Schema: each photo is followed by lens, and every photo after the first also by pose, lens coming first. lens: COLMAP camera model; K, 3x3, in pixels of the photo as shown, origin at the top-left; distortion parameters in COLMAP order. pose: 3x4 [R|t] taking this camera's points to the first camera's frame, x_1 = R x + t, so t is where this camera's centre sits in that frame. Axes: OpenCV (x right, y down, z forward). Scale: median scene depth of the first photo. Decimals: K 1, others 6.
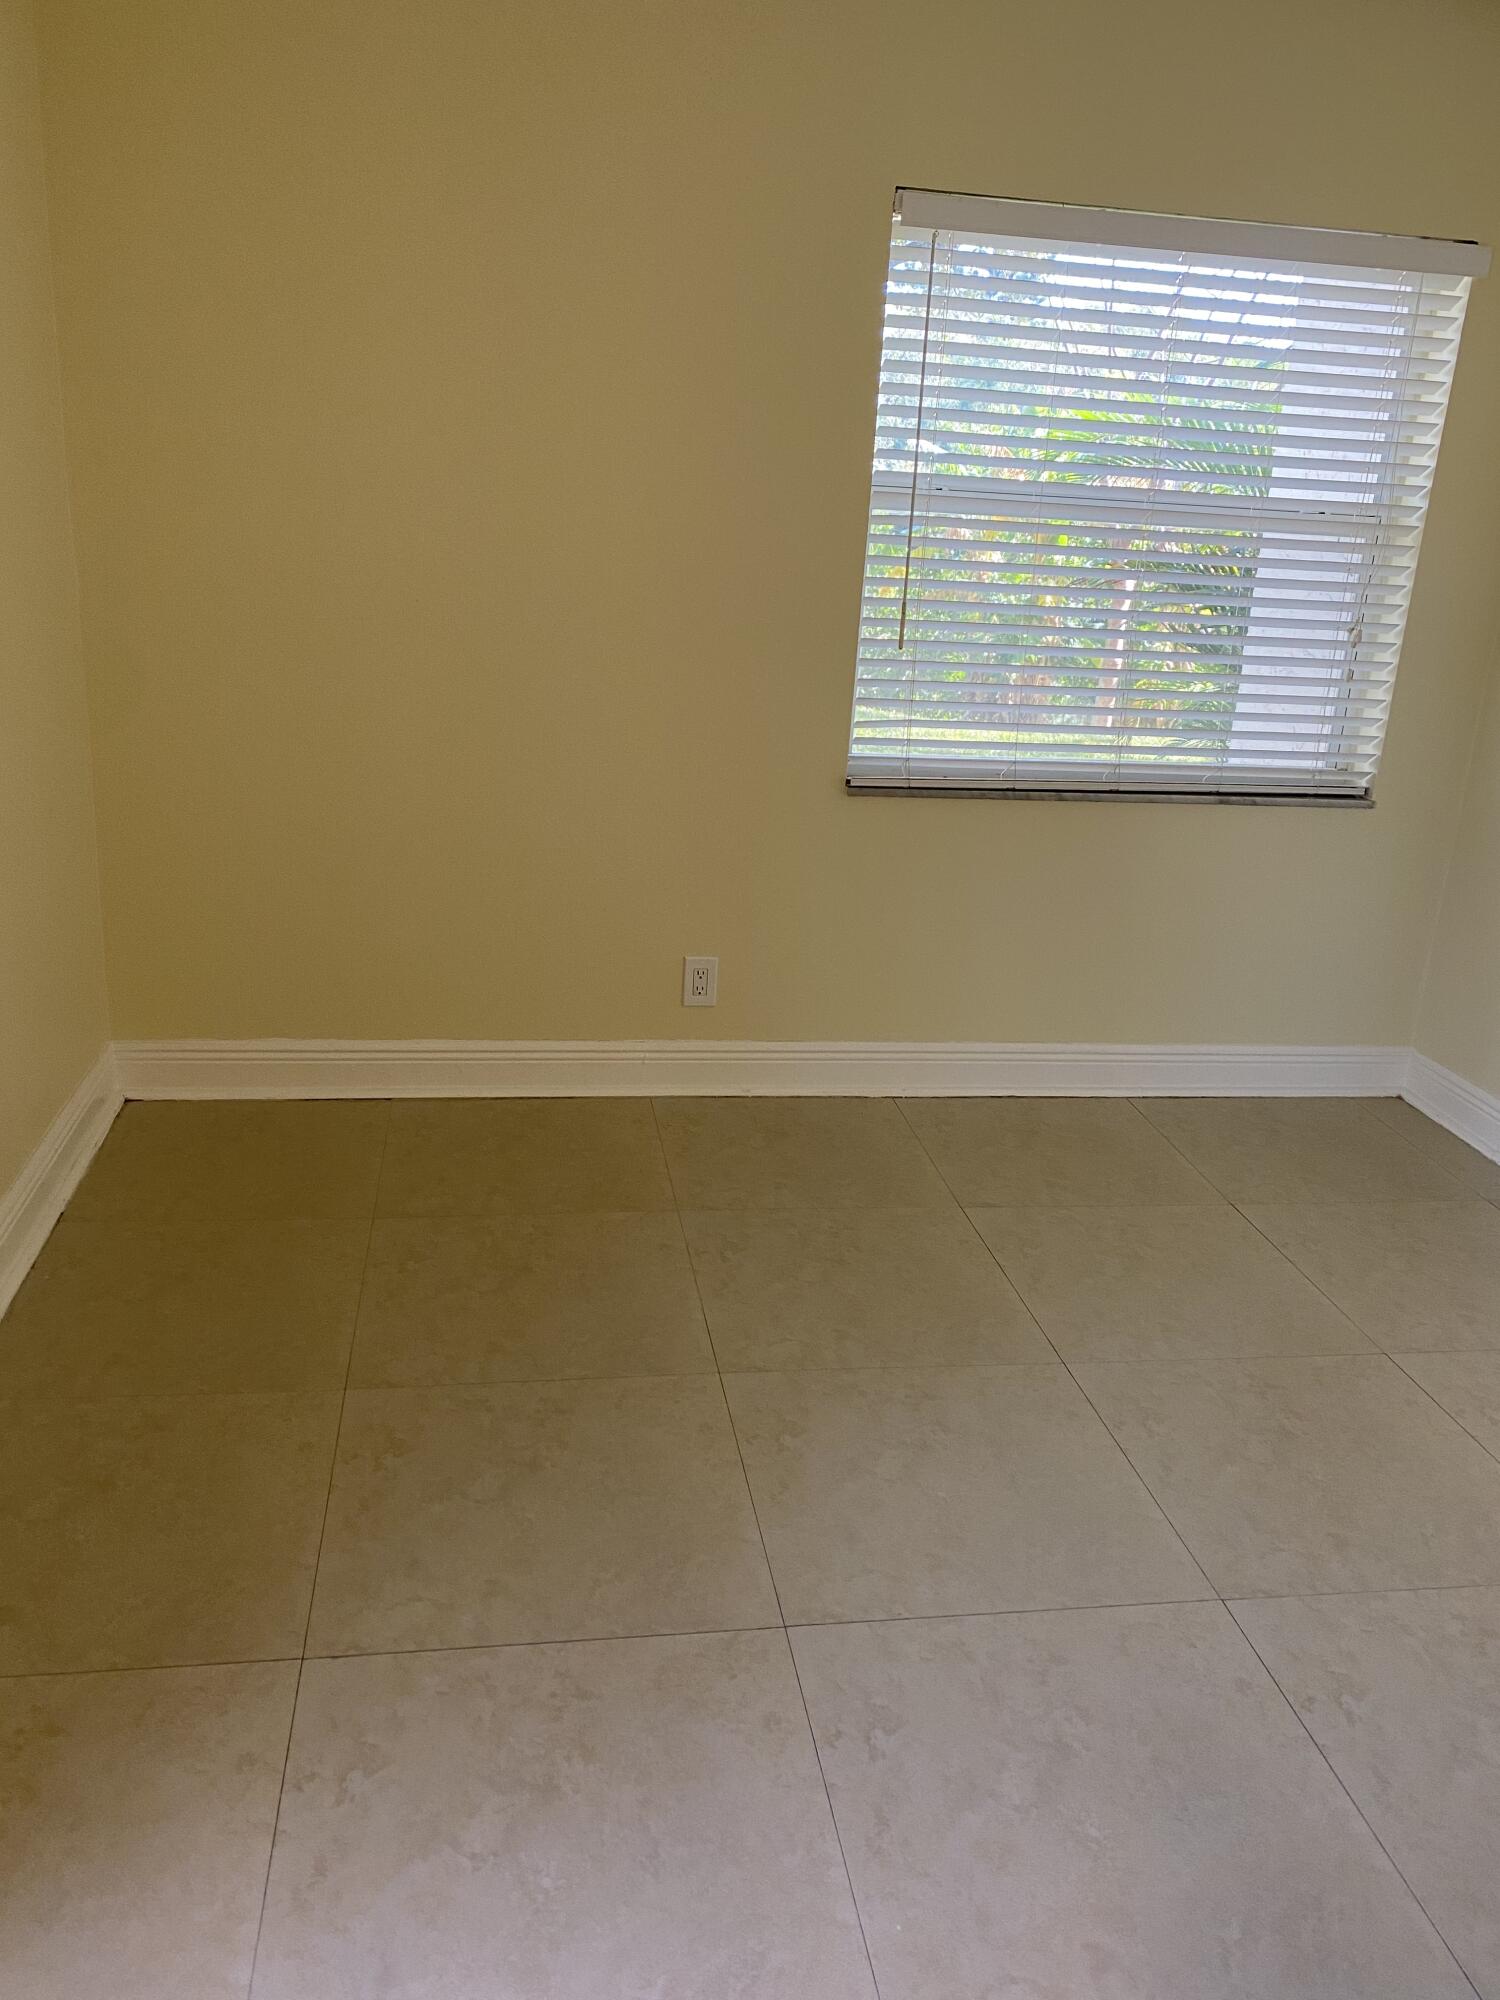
lens RADIAL K [[1525.0, 0, 751.9], [0, 1525.0, 998.9], [0, 0, 1]] dist [-0.003034, 0.011385]
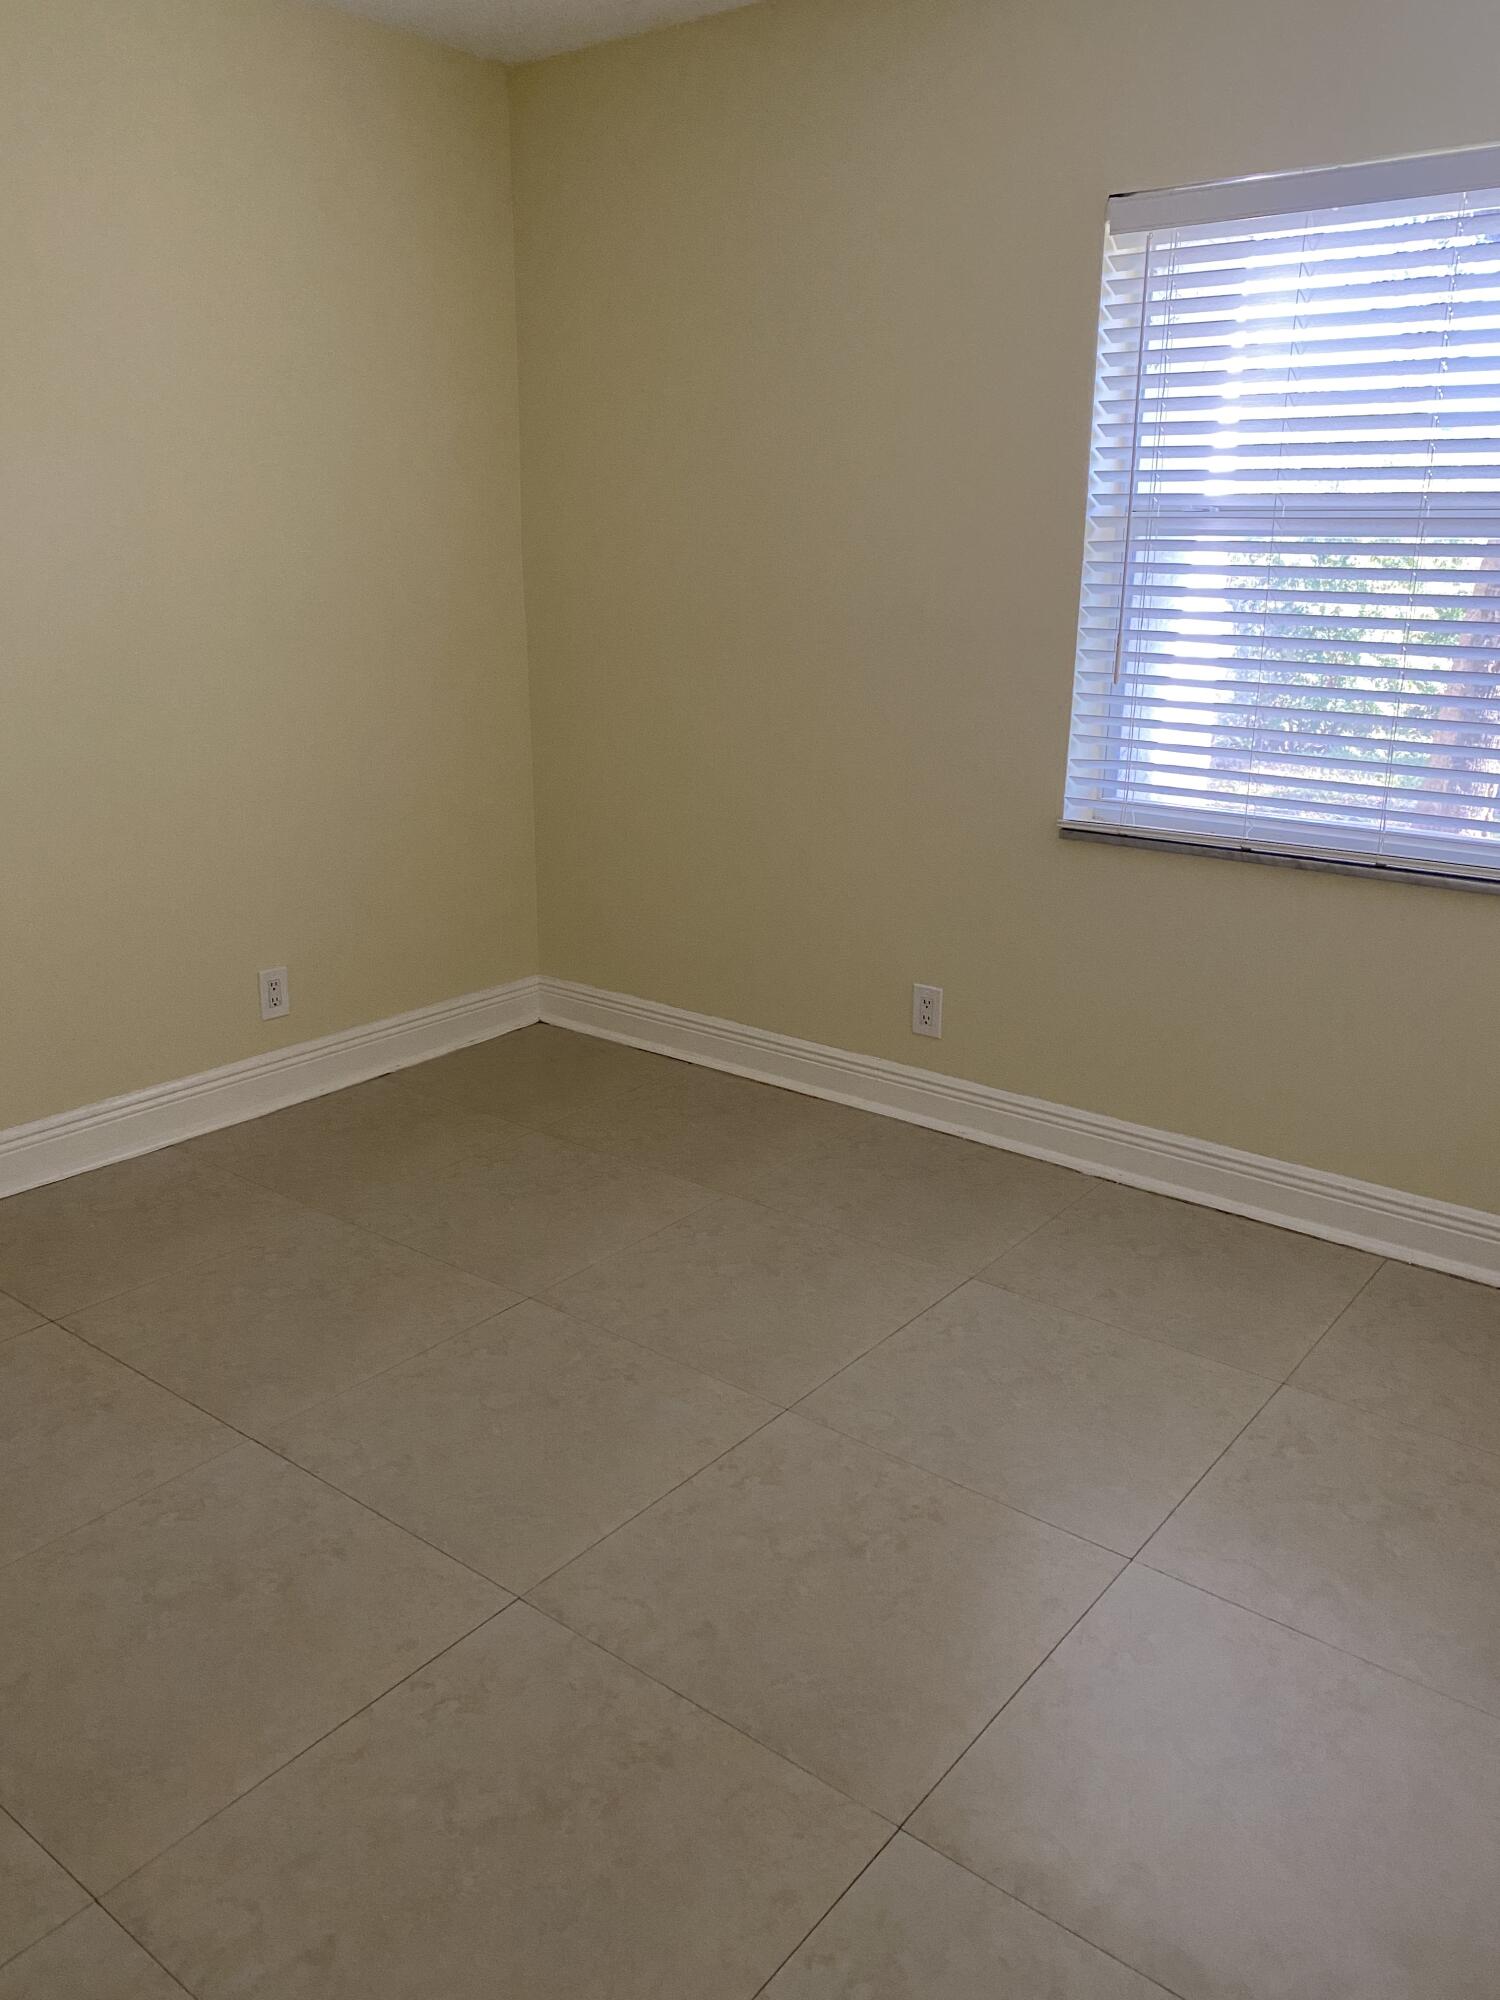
lens RADIAL K [[1525.0, 0, 751.9], [0, 1525.0, 998.9], [0, 0, 1]] dist [-0.003034, 0.011385]
pose [[0.674760, 0.158867, -0.720736, 0.626451], [-0.206862, 0.978124, 0.021935, -0.017781], [0.708454, 0.134292, 0.692862, 0.227126]]
